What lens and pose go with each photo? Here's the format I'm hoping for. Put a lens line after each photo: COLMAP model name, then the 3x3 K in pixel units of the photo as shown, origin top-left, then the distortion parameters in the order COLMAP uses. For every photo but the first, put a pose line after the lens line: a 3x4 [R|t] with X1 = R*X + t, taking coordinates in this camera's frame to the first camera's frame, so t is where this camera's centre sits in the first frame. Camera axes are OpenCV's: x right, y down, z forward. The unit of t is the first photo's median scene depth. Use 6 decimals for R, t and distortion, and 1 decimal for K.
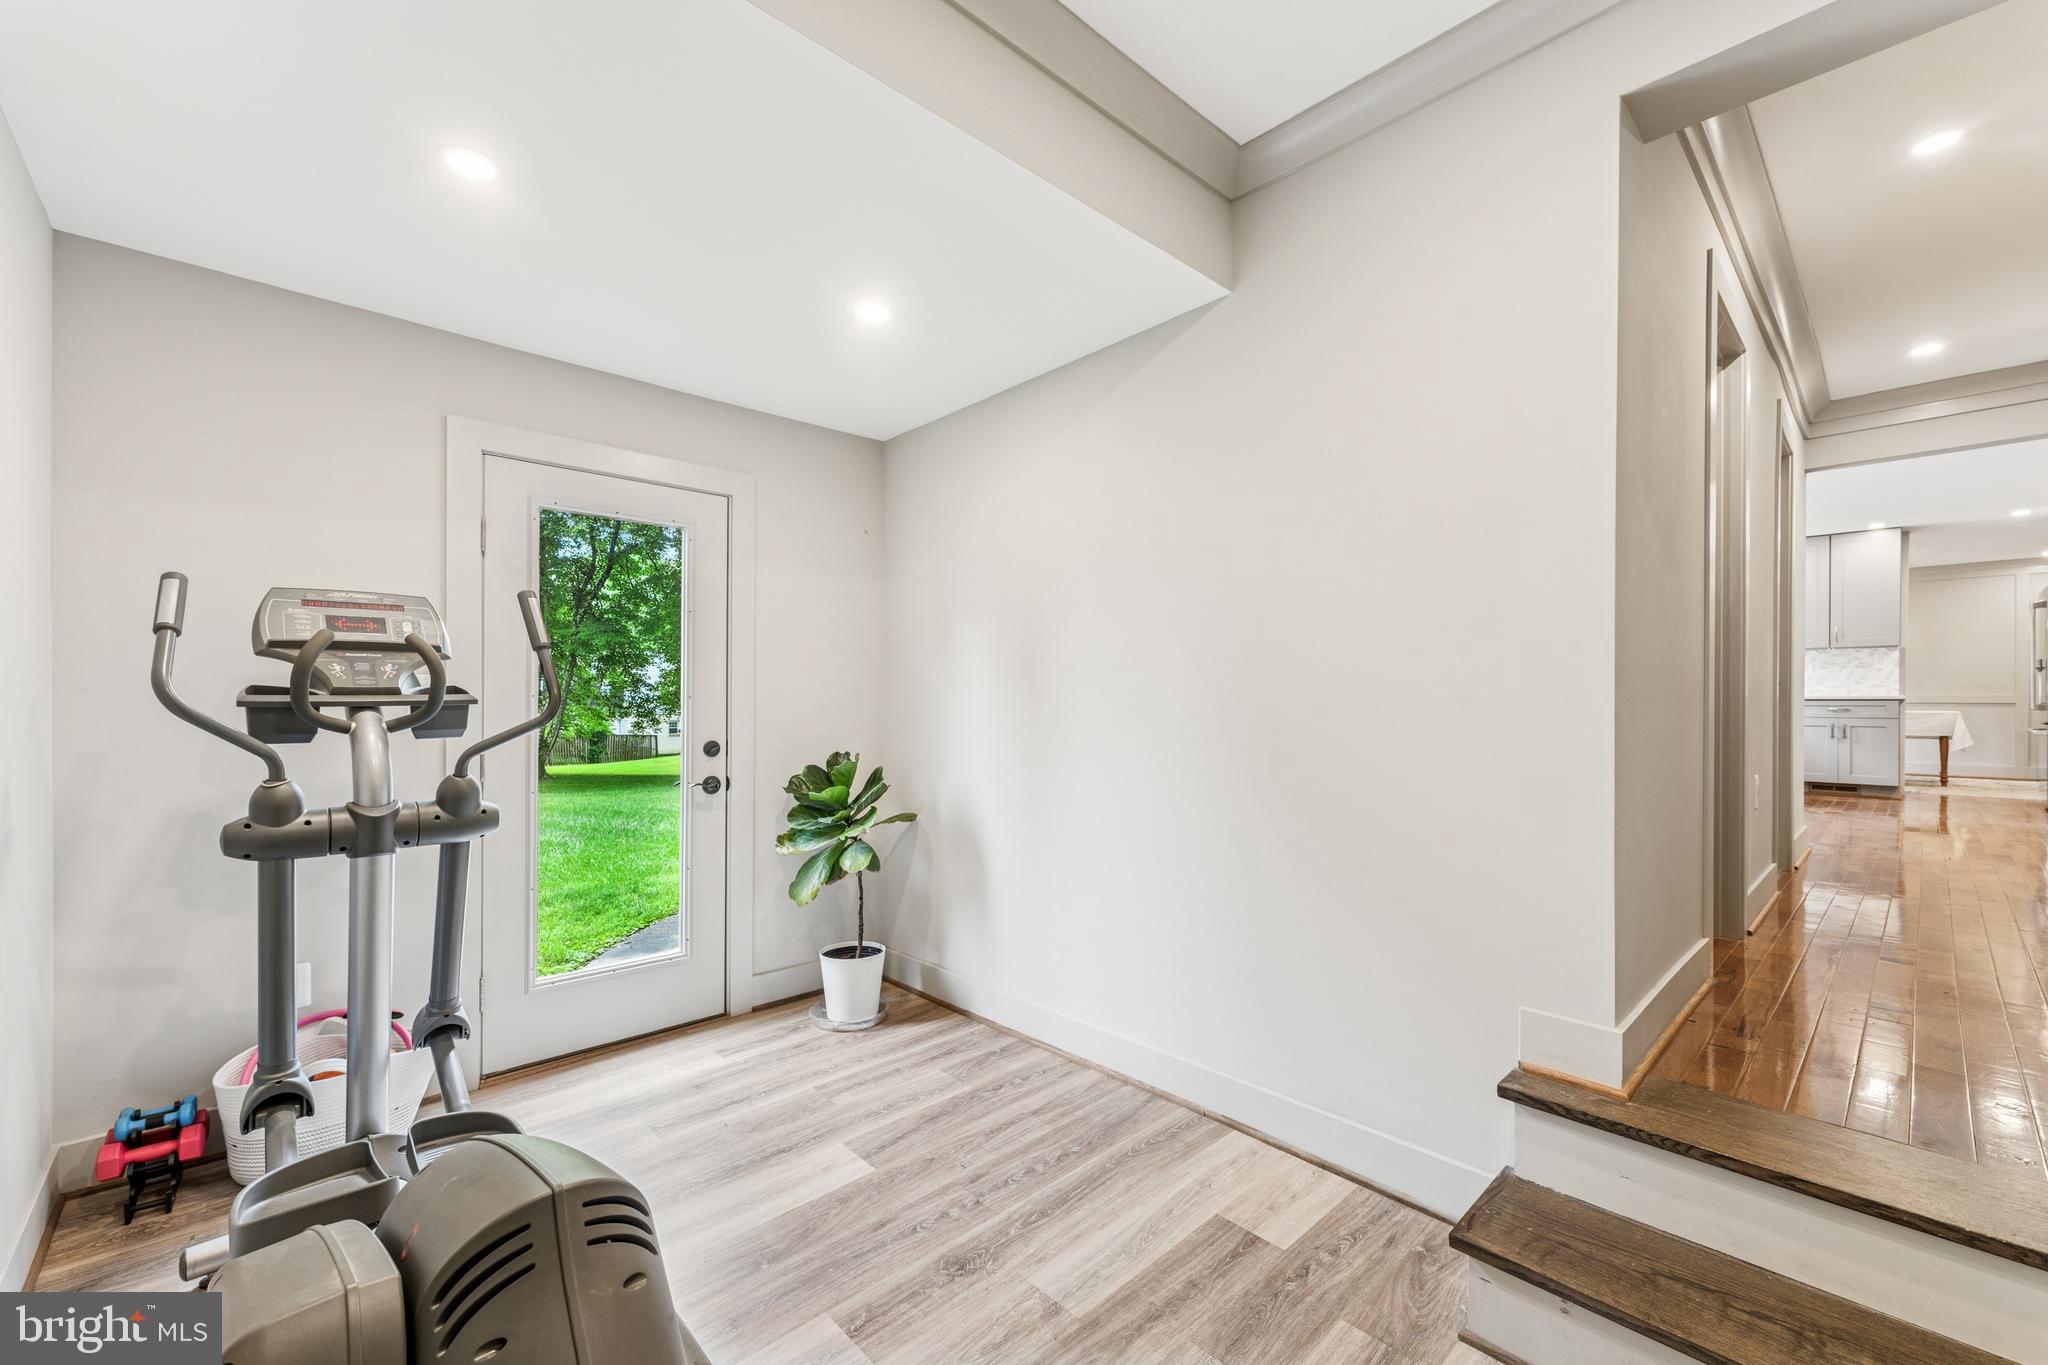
lens RADIAL K [[828.4, 0, 1028.5], [0, 828.4, 695.6], [0, 0, 1]] dist [-0.000815, -0.000528]
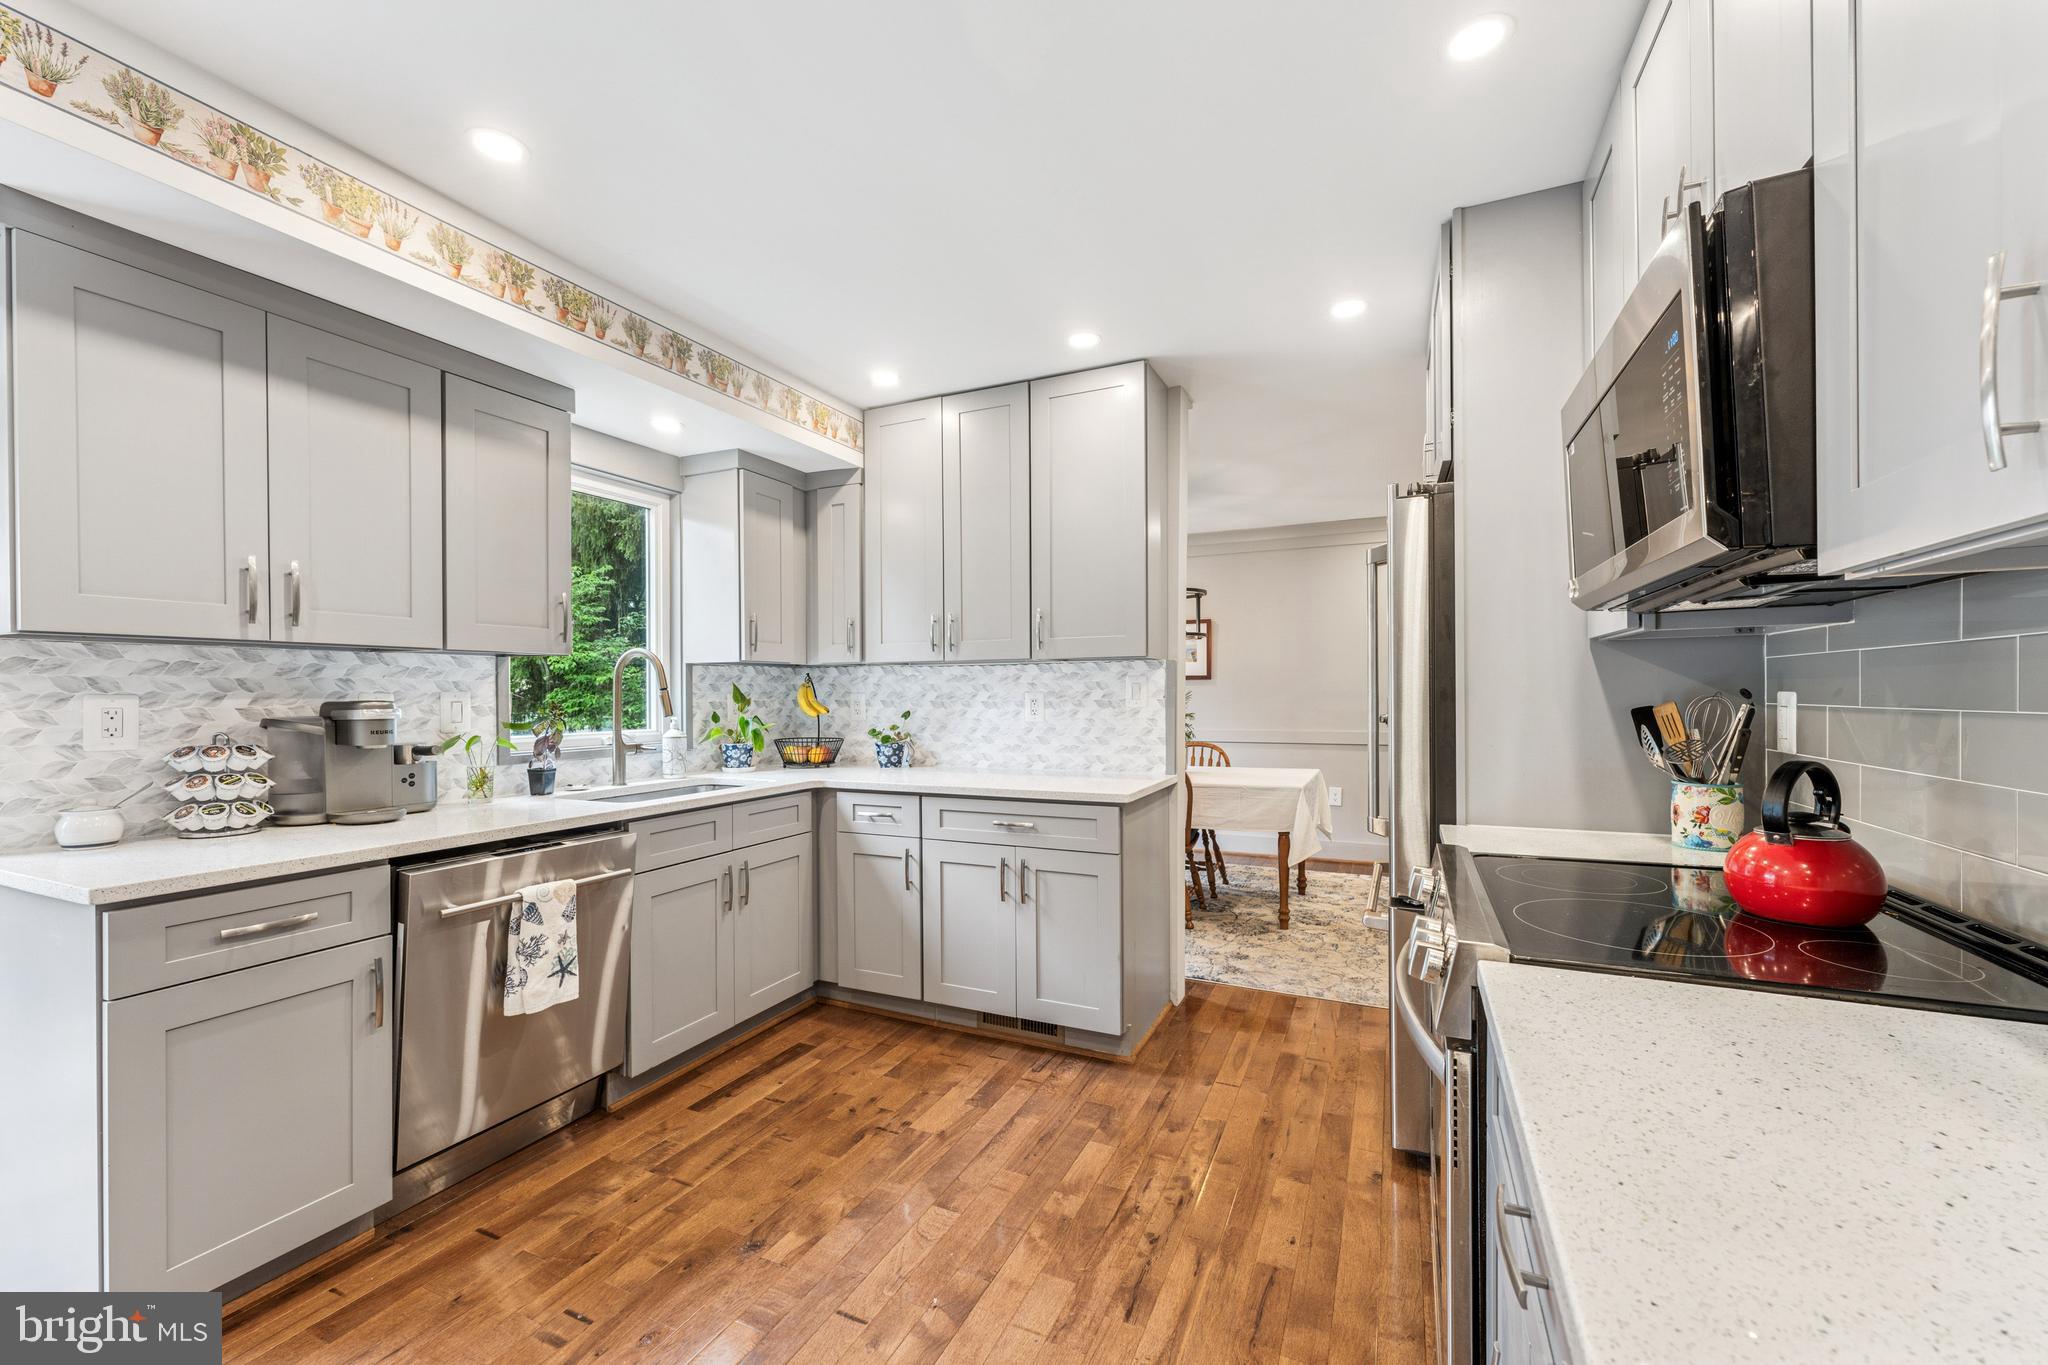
lens RADIAL K [[828.4, 0, 1023.2], [0, 828.4, 697.4], [0, 0, 1]] dist [-0.000815, -0.000528]
pose [[0.923568, -0.010007, 0.383305, 0.813331], [0.007344, 0.999938, 0.008411, -0.043254], [-0.383365, -0.004953, 0.923584, 0.625708]]
